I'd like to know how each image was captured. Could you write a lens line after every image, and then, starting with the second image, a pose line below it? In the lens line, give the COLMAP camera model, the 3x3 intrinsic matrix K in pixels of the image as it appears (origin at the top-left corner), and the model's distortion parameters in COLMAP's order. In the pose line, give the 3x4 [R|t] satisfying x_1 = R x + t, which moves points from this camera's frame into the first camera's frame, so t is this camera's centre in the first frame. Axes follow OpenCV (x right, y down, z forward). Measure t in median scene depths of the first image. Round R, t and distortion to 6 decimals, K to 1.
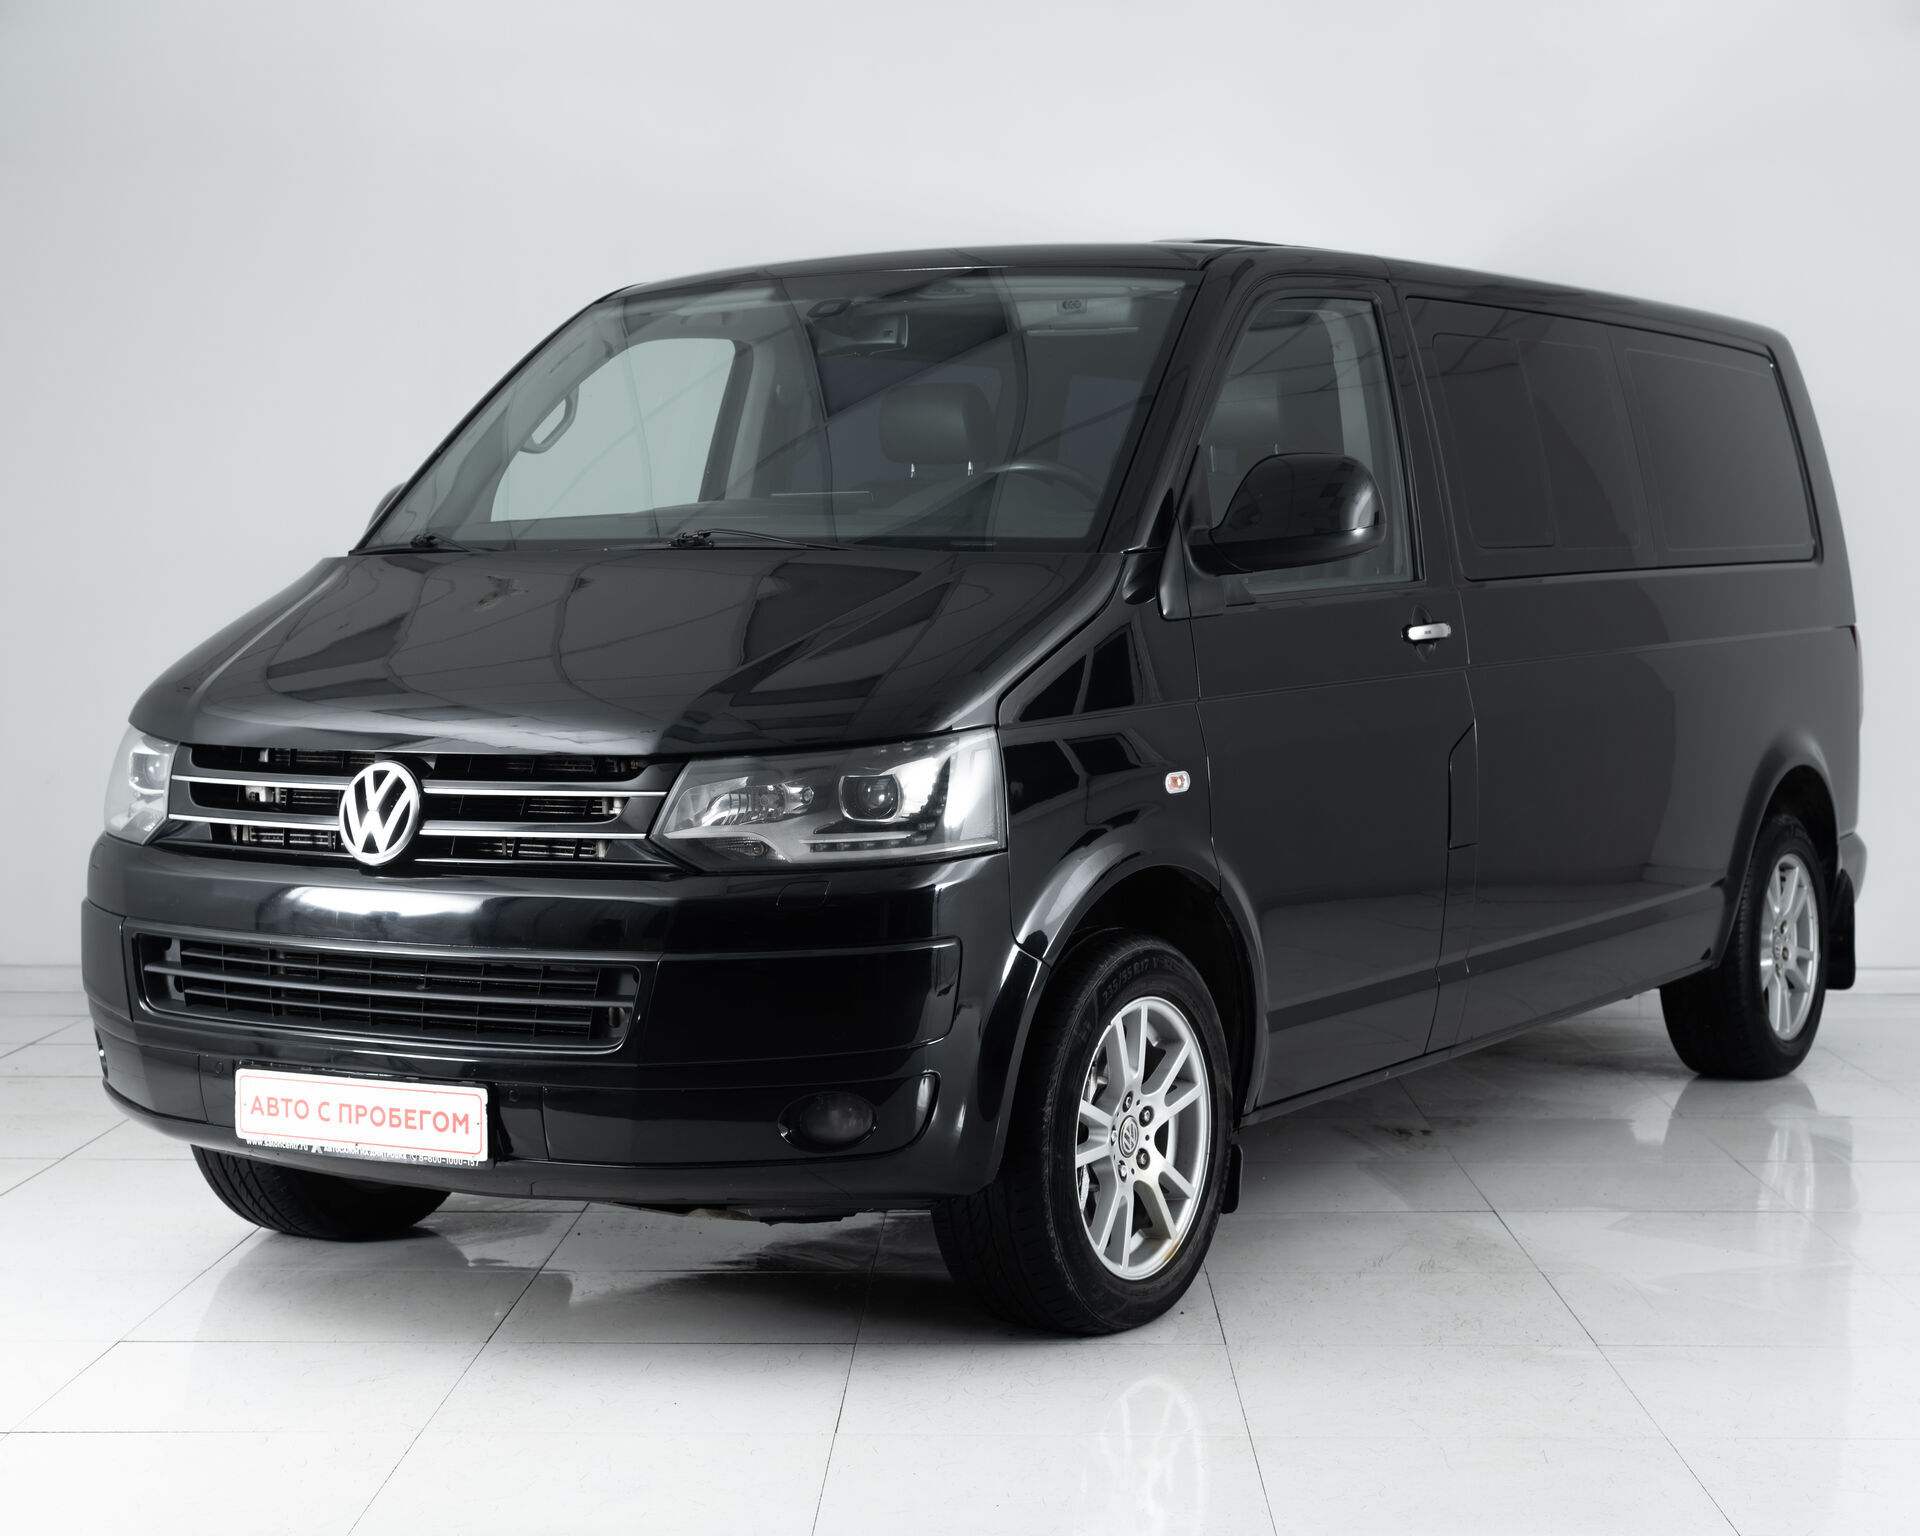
lens RADIAL K [[3507.0, 0, 1003.9], [0, 3507.0, 768.5], [0, 0, 1]] dist [-0.151901, 0.268591]
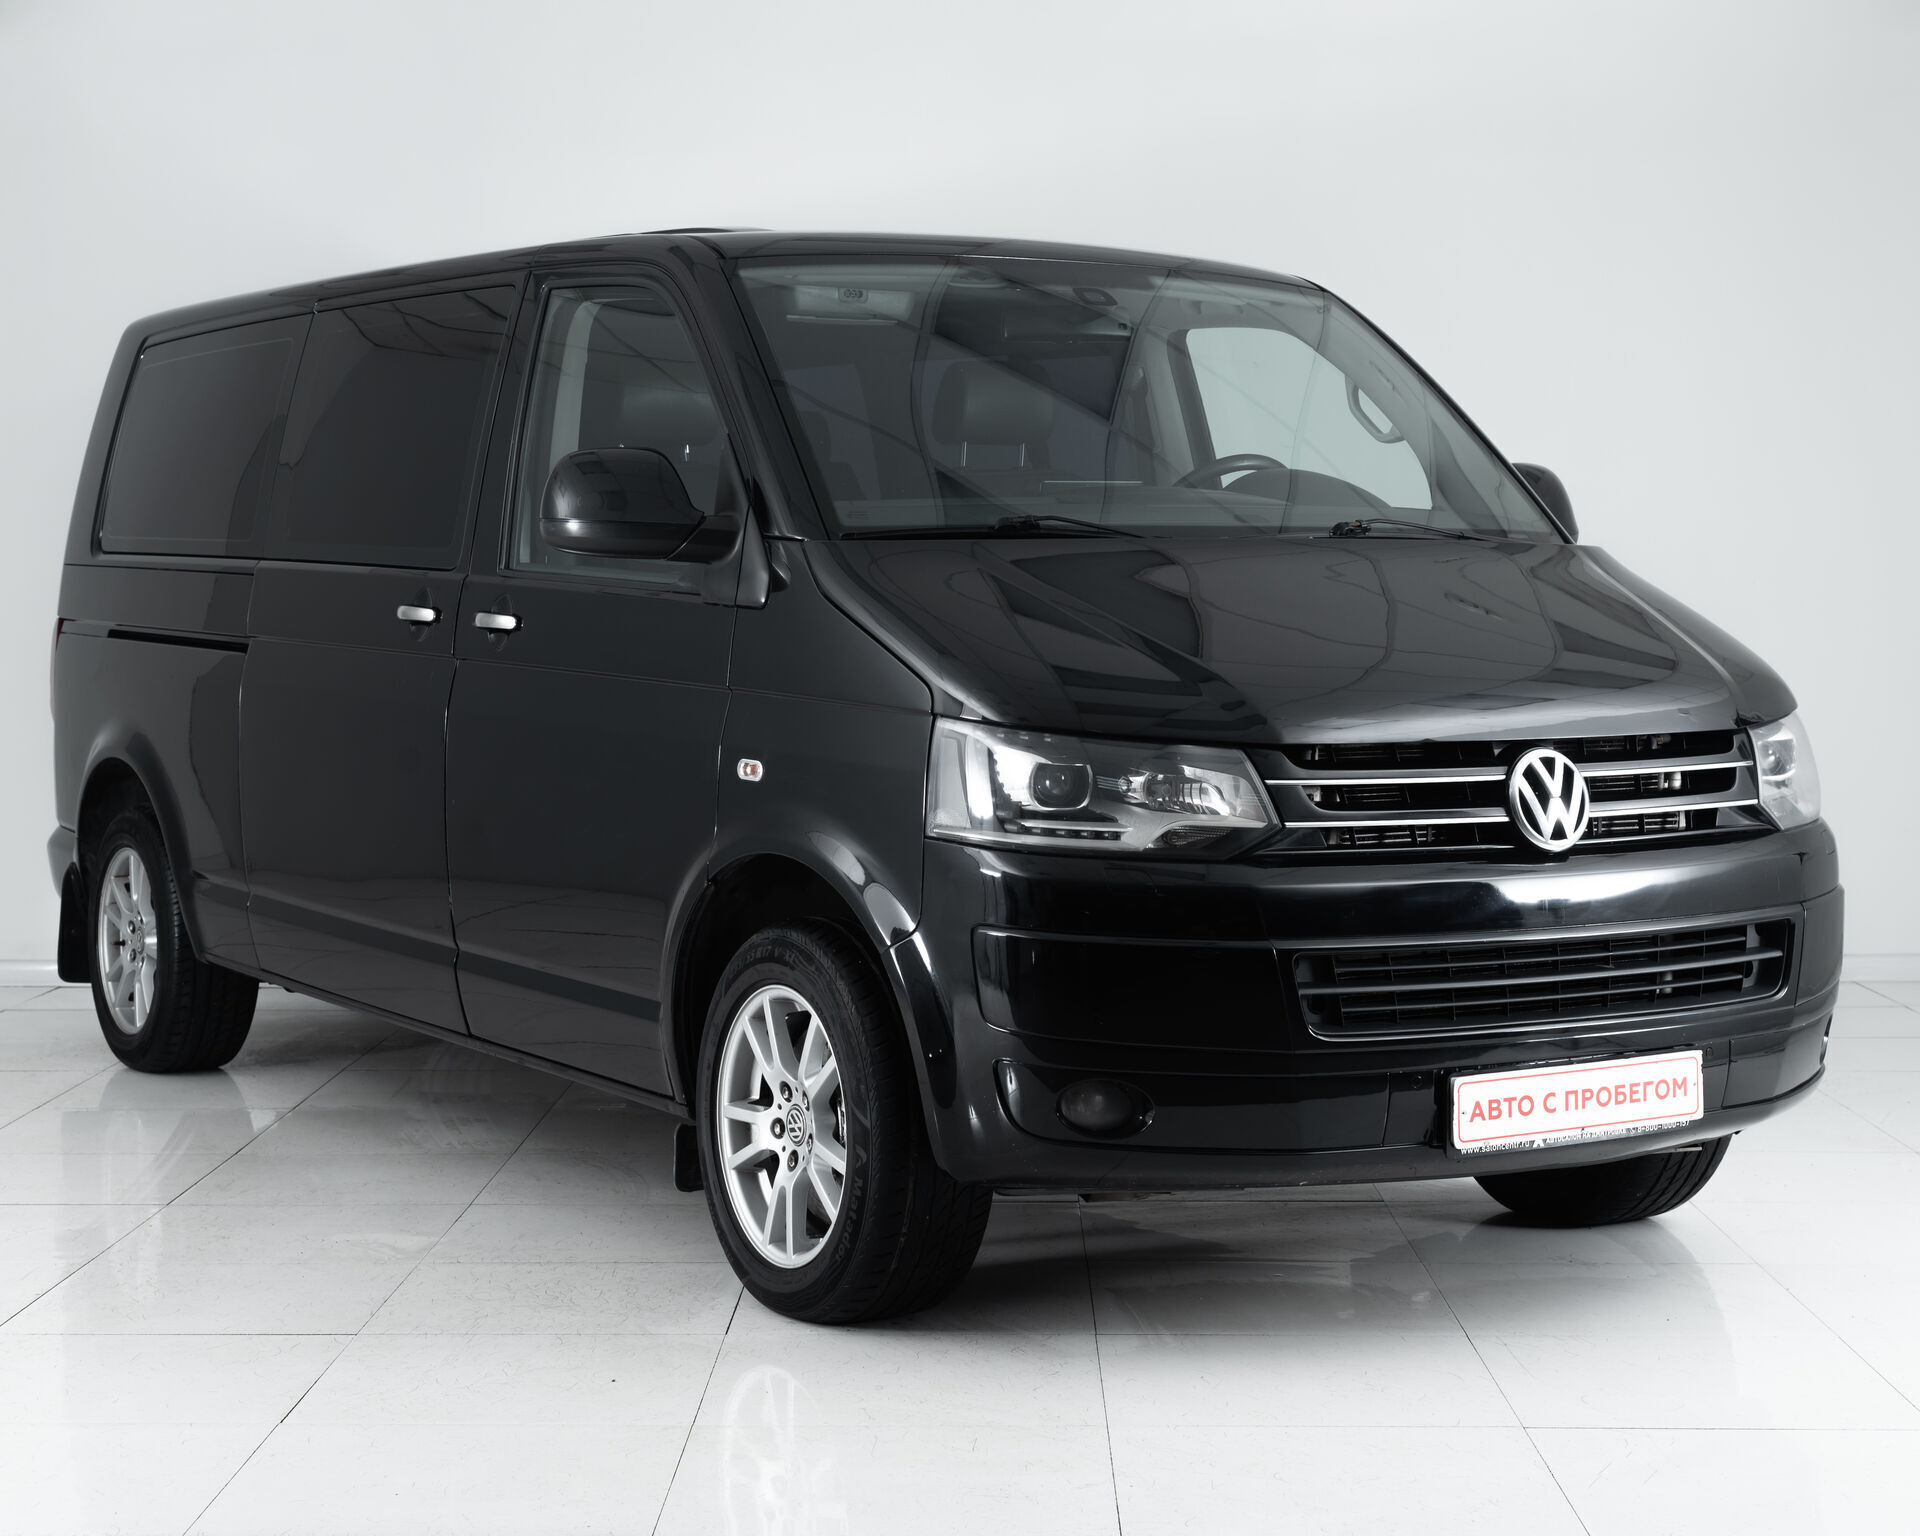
lens RADIAL K [[3507.0, 0, 1003.9], [0, 3507.0, 768.5], [0, 0, 1]] dist [-0.151901, 0.268591]
pose [[0.471117, -0.045951, 0.880873, -1.141111], [0.044497, 0.998609, 0.028294, -0.031717], [-0.880948, 0.025867, 0.472506, 0.666006]]
